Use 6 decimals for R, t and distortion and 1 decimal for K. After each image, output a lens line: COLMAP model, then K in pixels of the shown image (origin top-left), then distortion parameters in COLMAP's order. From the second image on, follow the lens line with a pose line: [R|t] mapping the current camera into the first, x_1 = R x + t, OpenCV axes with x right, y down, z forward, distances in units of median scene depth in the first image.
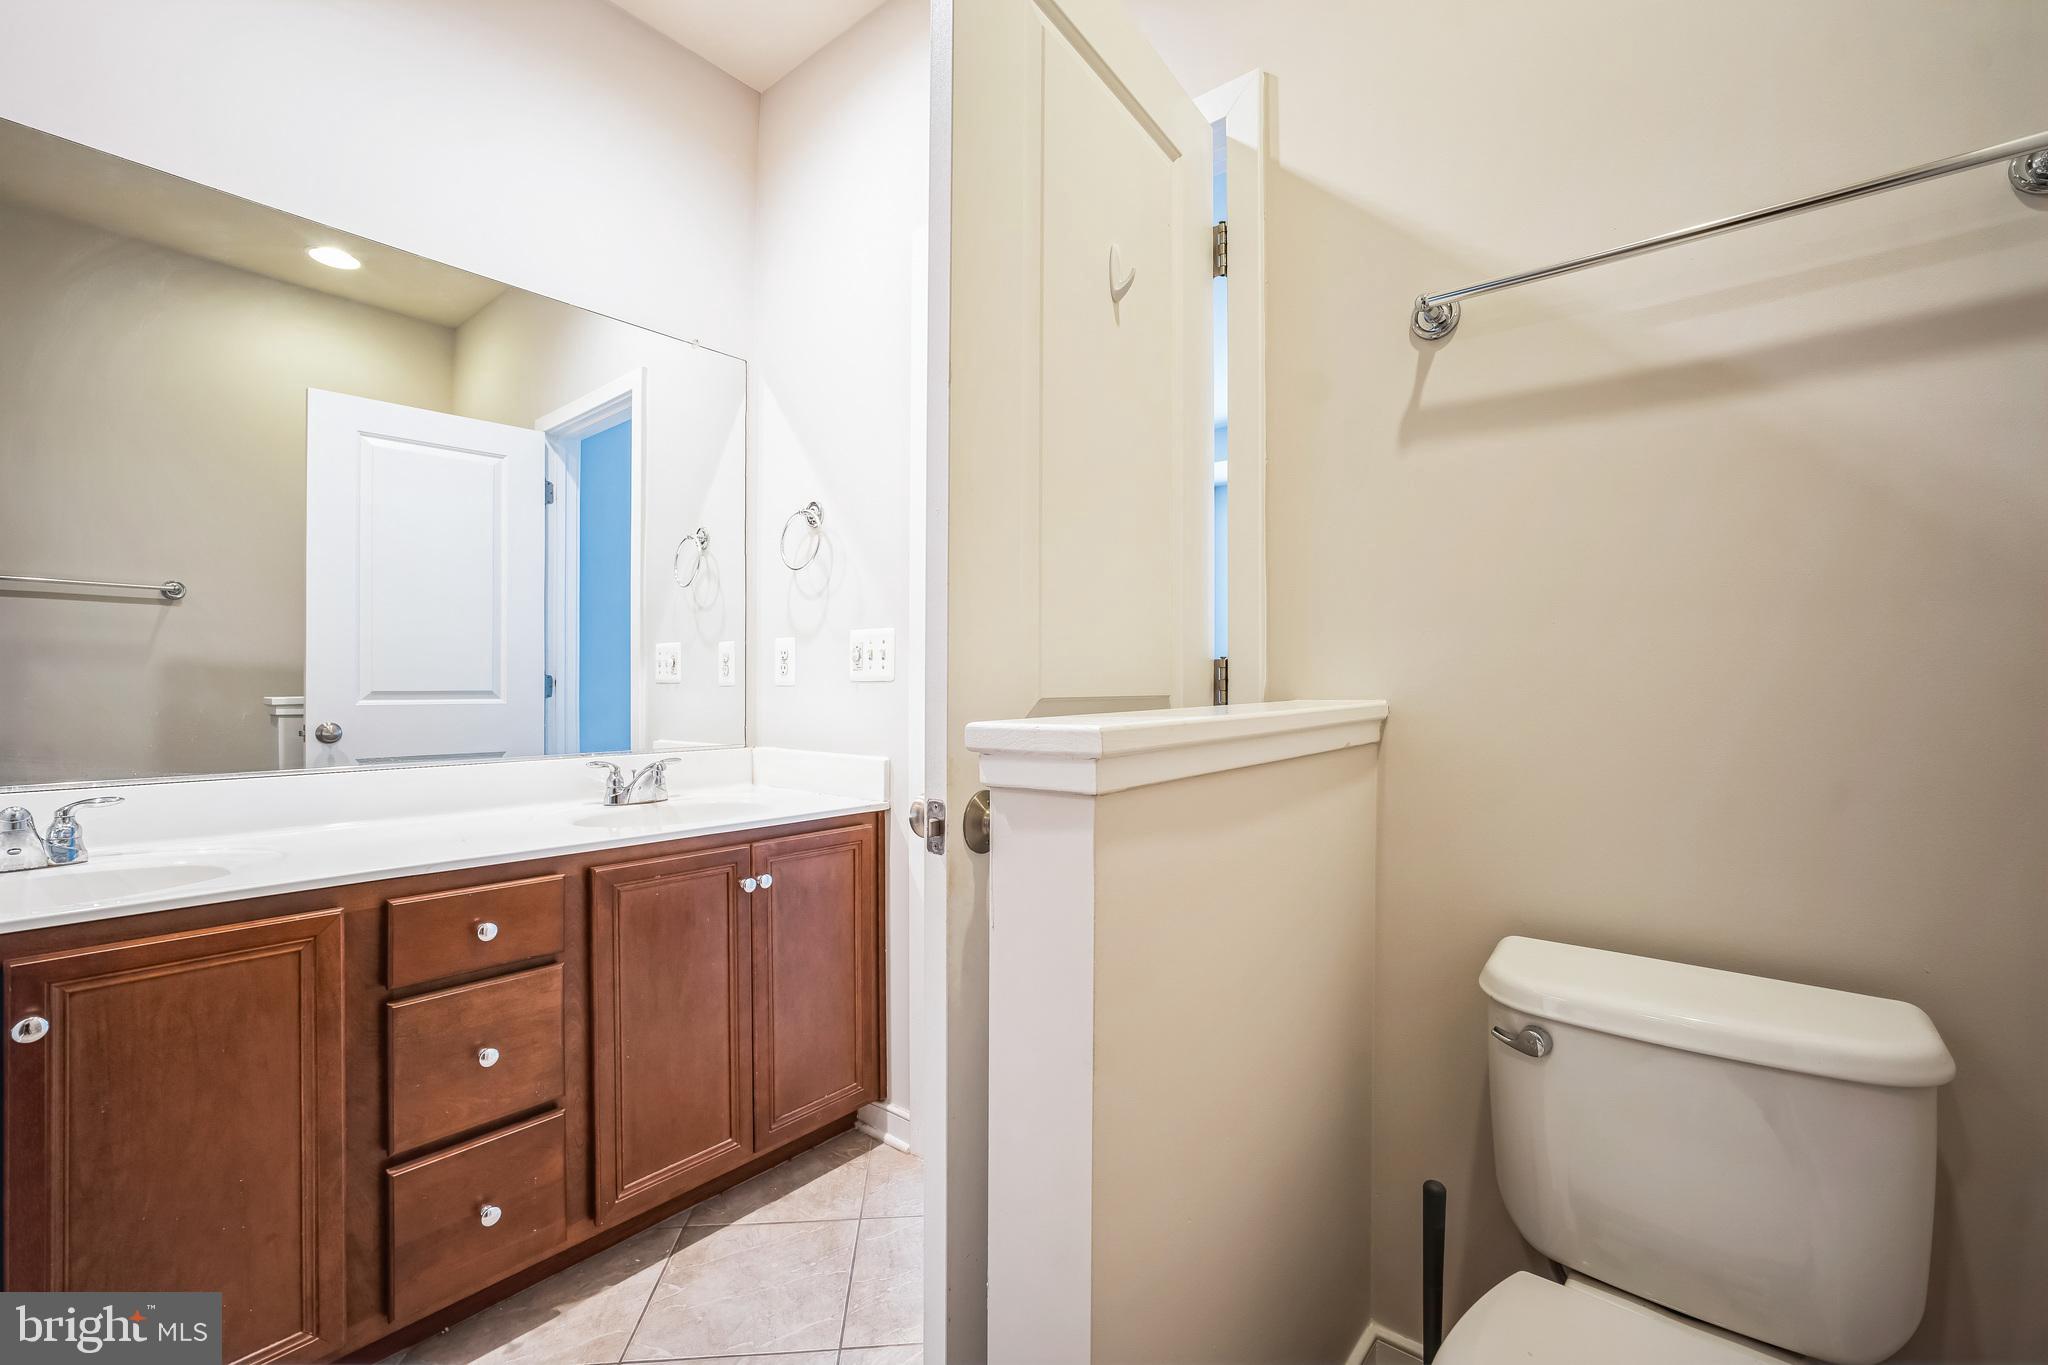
lens RADIAL K [[888.6, 0, 1034.5], [0, 888.6, 664.2], [0, 0, 1]] dist [0.000121, 0.000374]
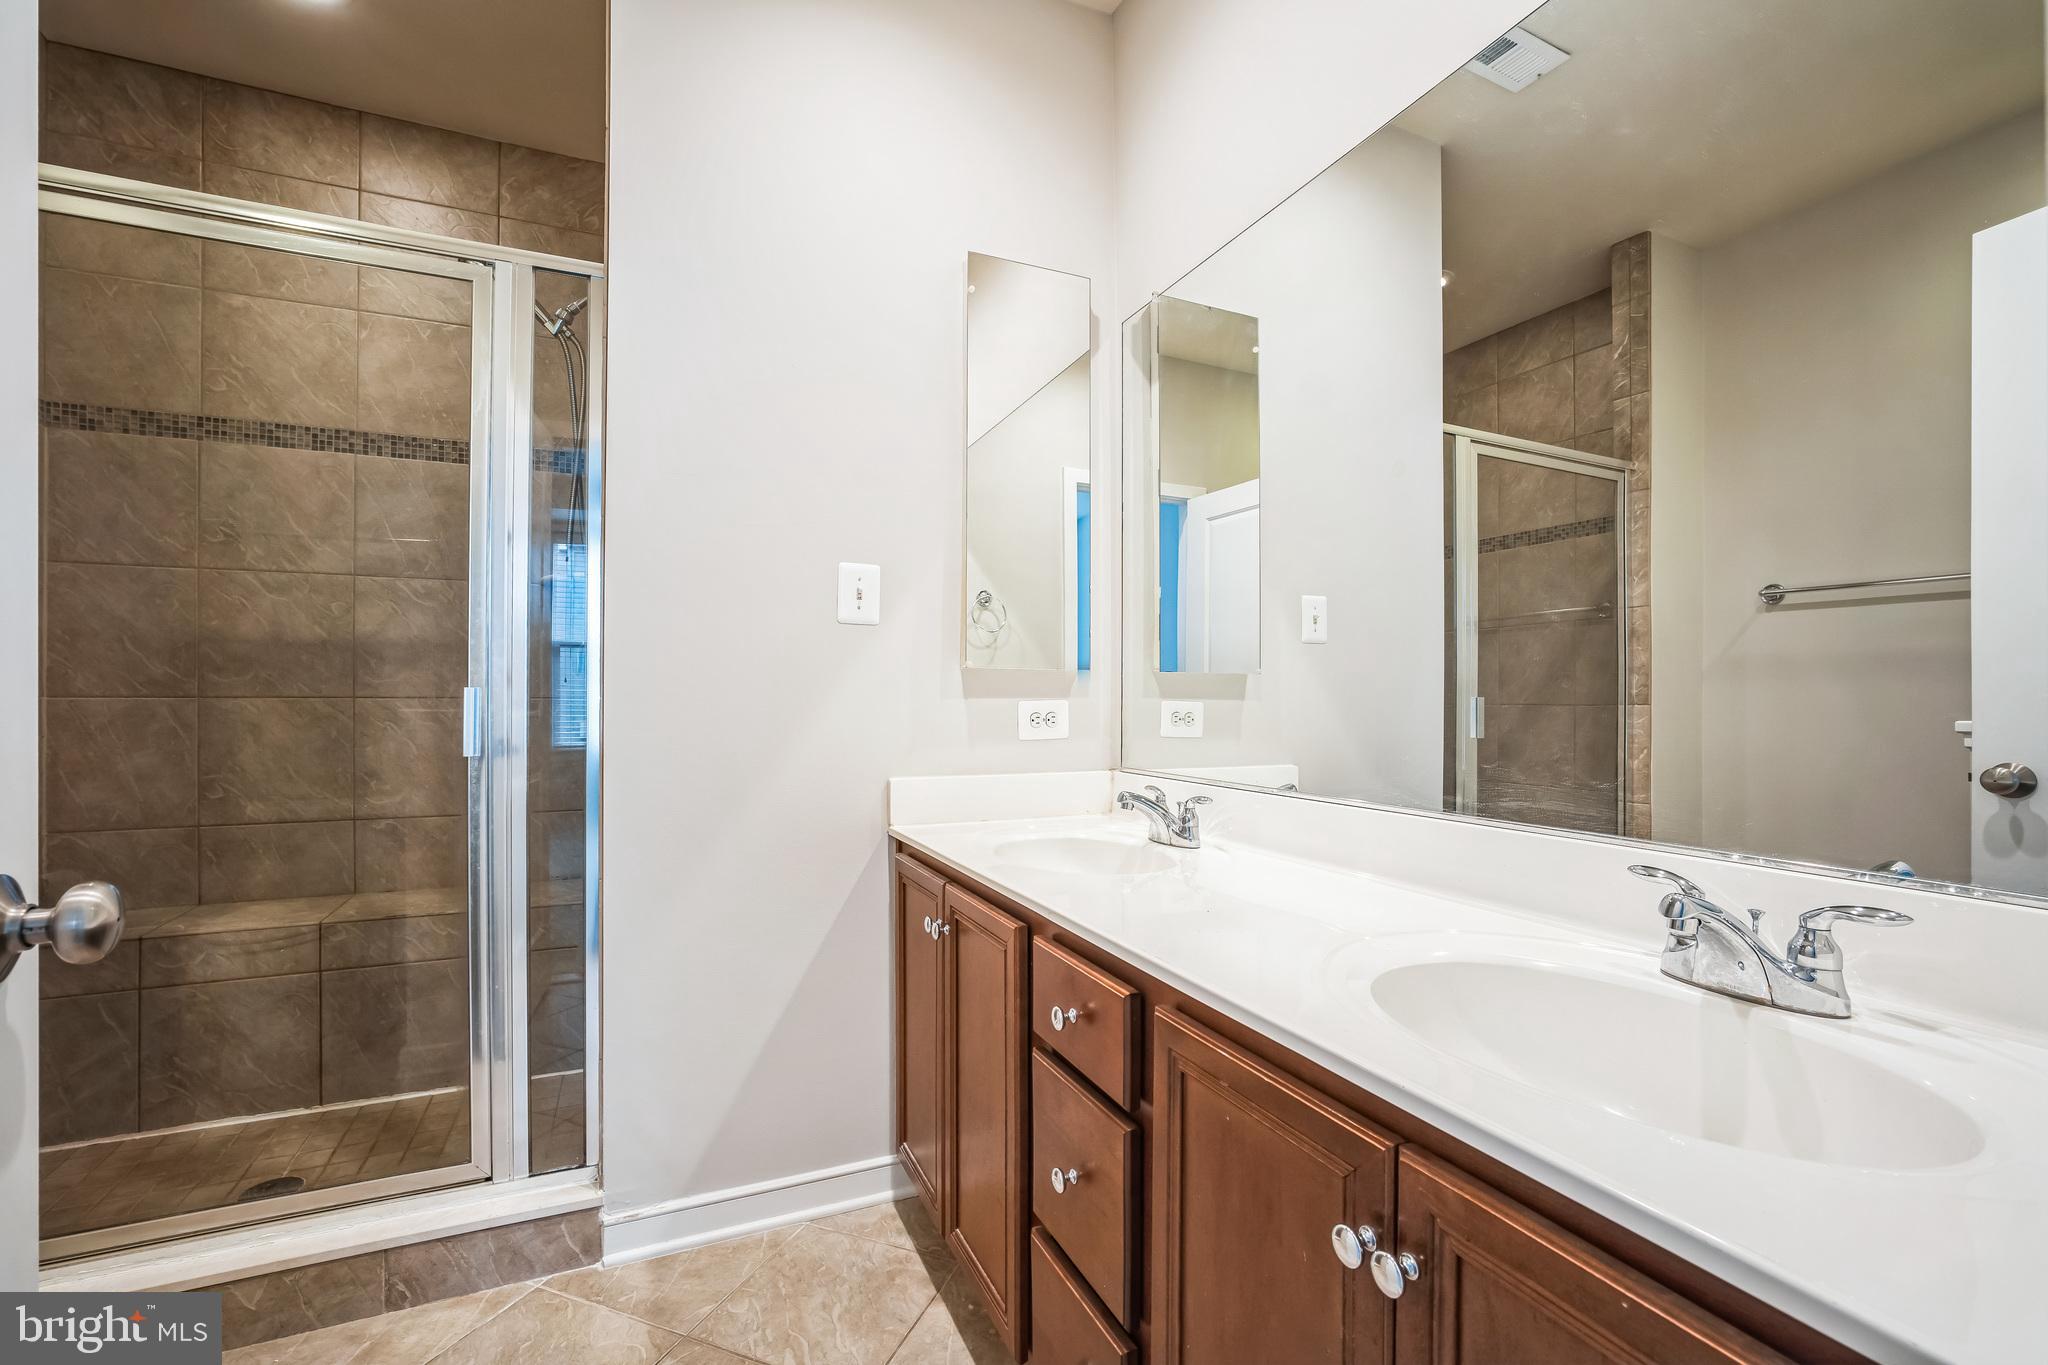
lens RADIAL K [[888.6, 0, 1034.5], [0, 888.6, 664.2], [0, 0, 1]] dist [0.000121, 0.000374]
pose [[-0.449957, -0.025319, -0.892691, 0.089641], [0.022755, 0.998948, -0.039802, 0.011035], [0.892760, -0.038223, -0.448908, 1.043429]]
